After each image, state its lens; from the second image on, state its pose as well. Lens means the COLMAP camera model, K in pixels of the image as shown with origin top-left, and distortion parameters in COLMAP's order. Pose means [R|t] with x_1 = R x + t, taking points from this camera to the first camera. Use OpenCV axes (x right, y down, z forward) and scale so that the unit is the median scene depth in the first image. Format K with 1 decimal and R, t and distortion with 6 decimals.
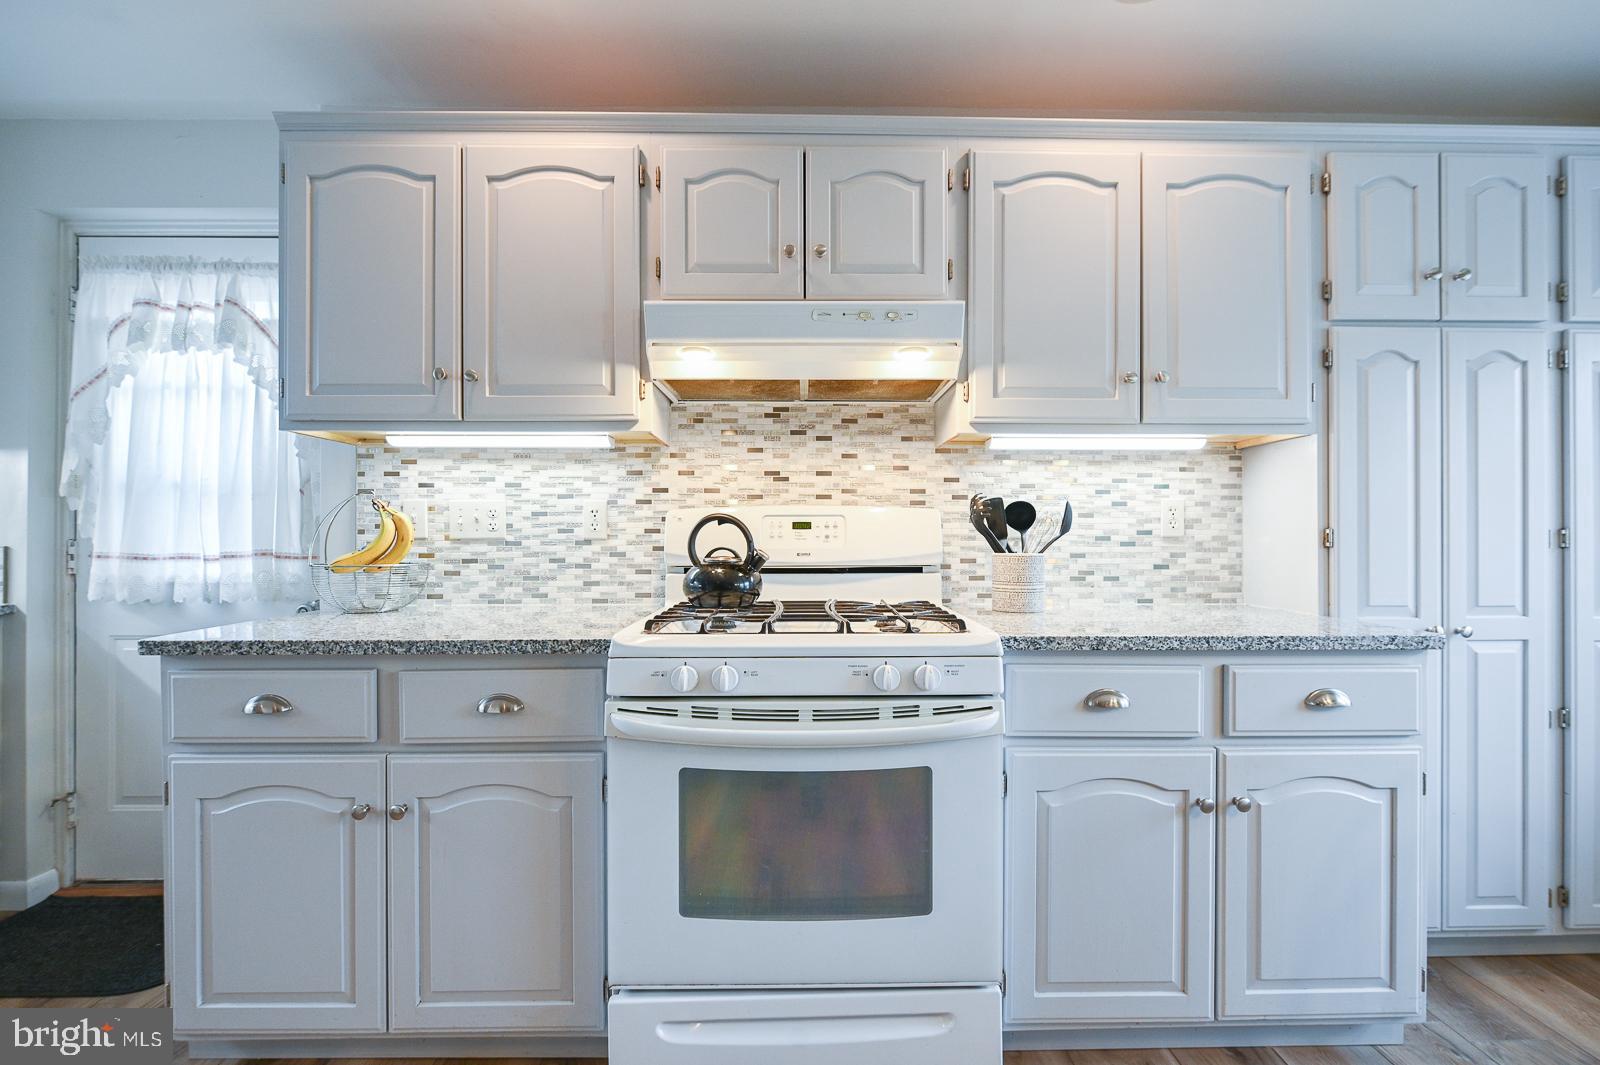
lens RADIAL K [[668.4, 0, 799.3], [0, 668.4, 535.1], [0, 0, 1]] dist [-0.006888, -0.000105]
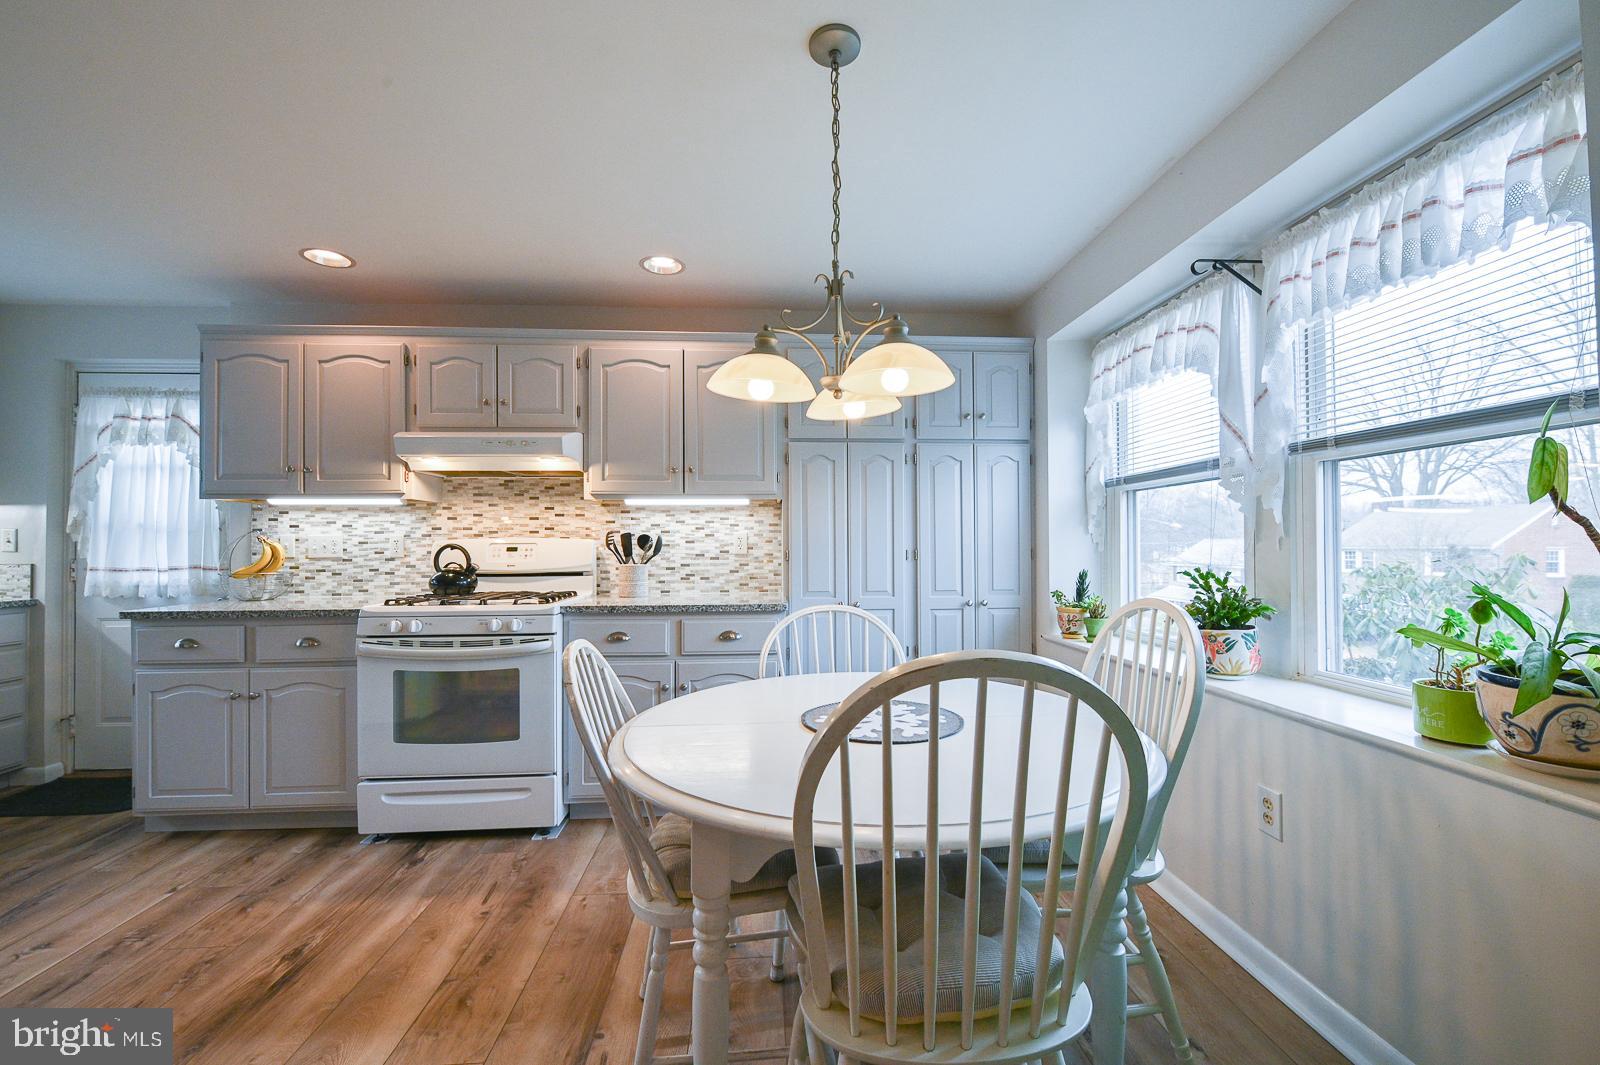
lens RADIAL K [[634.0, 0, 800.2], [0, 634.0, 538.2], [0, 0, 1]] dist [-0.009708, -0.000322]
pose [[0.998476, -0.004417, 0.055017, 0.639353], [0.004907, 0.999949, -0.008777, -0.024078], [-0.054975, 0.009034, 0.998447, -0.672875]]
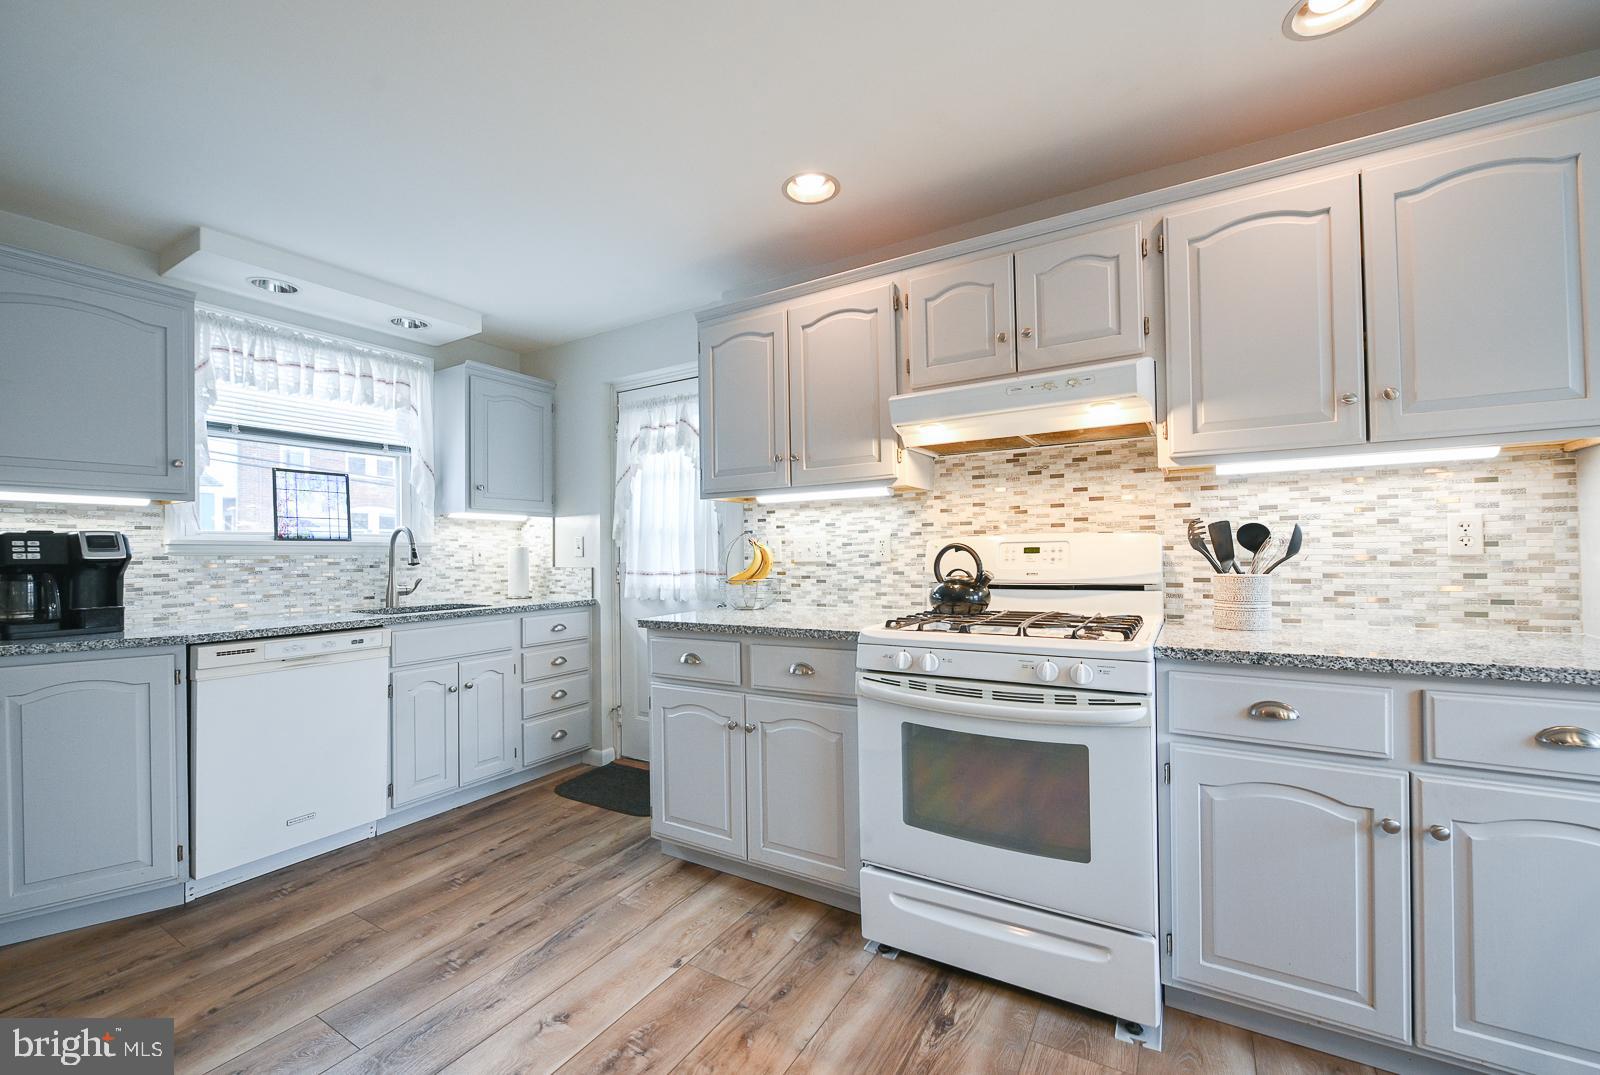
lens RADIAL K [[633.9, 0, 815.2], [0, 633.9, 543.6], [0, 0, 1]] dist [-0.008606, -0.000248]
pose [[0.853767, -0.020381, -0.520255, 0.256491], [0.016765, 0.999792, -0.011654, -0.018799], [0.520385, 0.001228, 0.853931, -0.188814]]
